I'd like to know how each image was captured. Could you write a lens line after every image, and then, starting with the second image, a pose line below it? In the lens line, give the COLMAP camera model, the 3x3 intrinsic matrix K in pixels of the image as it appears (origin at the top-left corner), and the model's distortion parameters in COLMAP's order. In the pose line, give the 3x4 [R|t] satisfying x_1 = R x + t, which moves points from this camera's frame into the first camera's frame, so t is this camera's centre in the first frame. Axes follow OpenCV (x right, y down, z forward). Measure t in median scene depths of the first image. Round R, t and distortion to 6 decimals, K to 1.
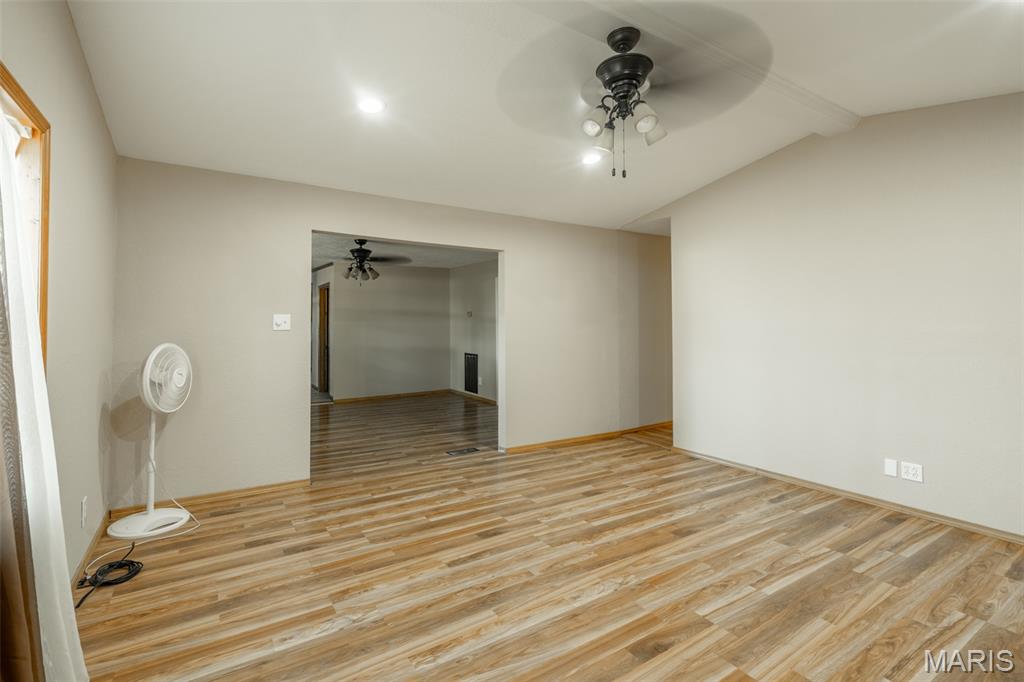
lens RADIAL K [[473.9, 0, 490.6], [0, 473.9, 328.6], [0, 0, 1]] dist [-0.002620, 0.001480]
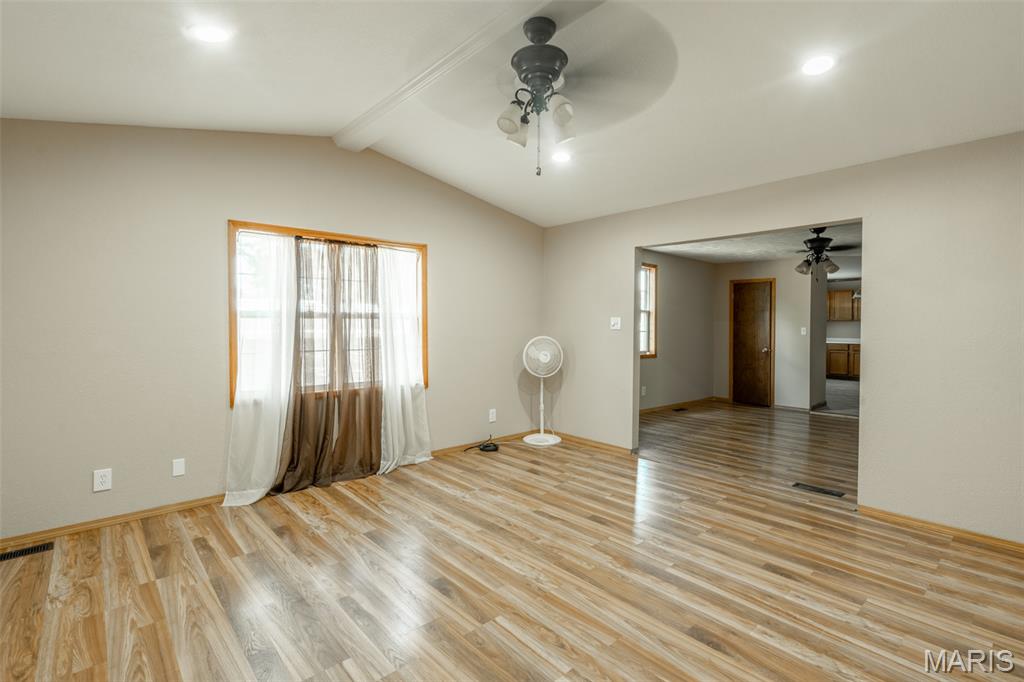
lens RADIAL K [[473.9, 0, 510.7], [0, 473.9, 339.1], [0, 0, 1]] dist [-0.002620, 0.001480]
pose [[0.173147, 0.030389, -0.984427, 0.977047], [-0.009074, 0.999531, 0.029259, -0.007287], [0.984854, 0.003867, 0.173341, 0.593719]]
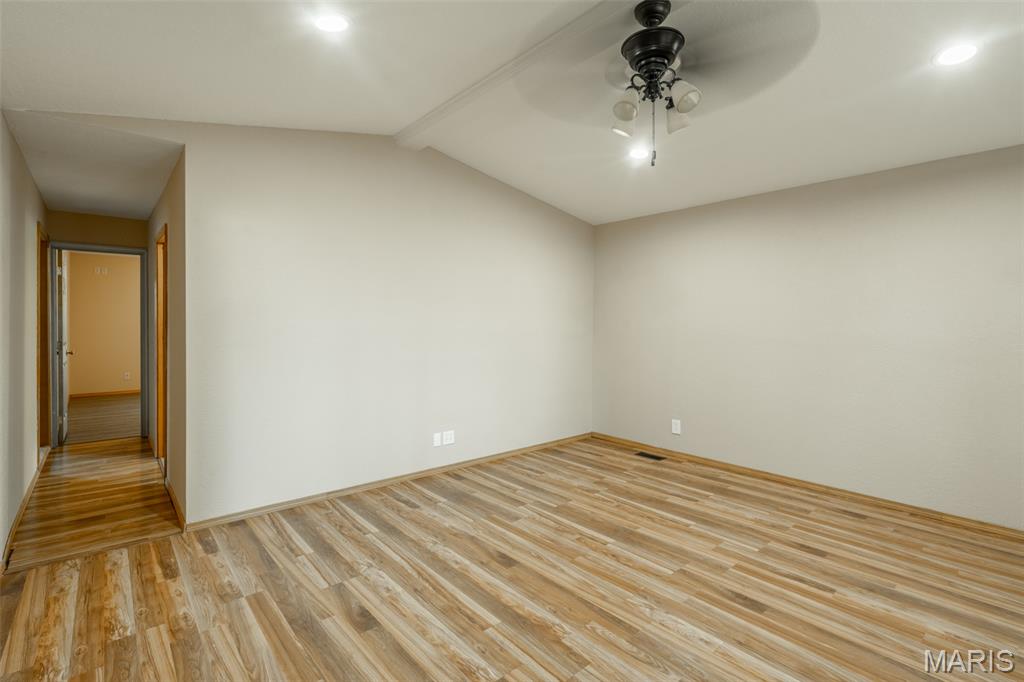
lens RADIAL K [[473.9, 0, 512.9], [0, 473.9, 339.8], [0, 0, 1]] dist [-0.002620, 0.001480]
pose [[-0.160881, -0.032290, 0.986446, -0.443330], [0.003740, 0.999438, 0.033326, -0.011021], [-0.986967, 0.009051, -0.160669, 1.094198]]
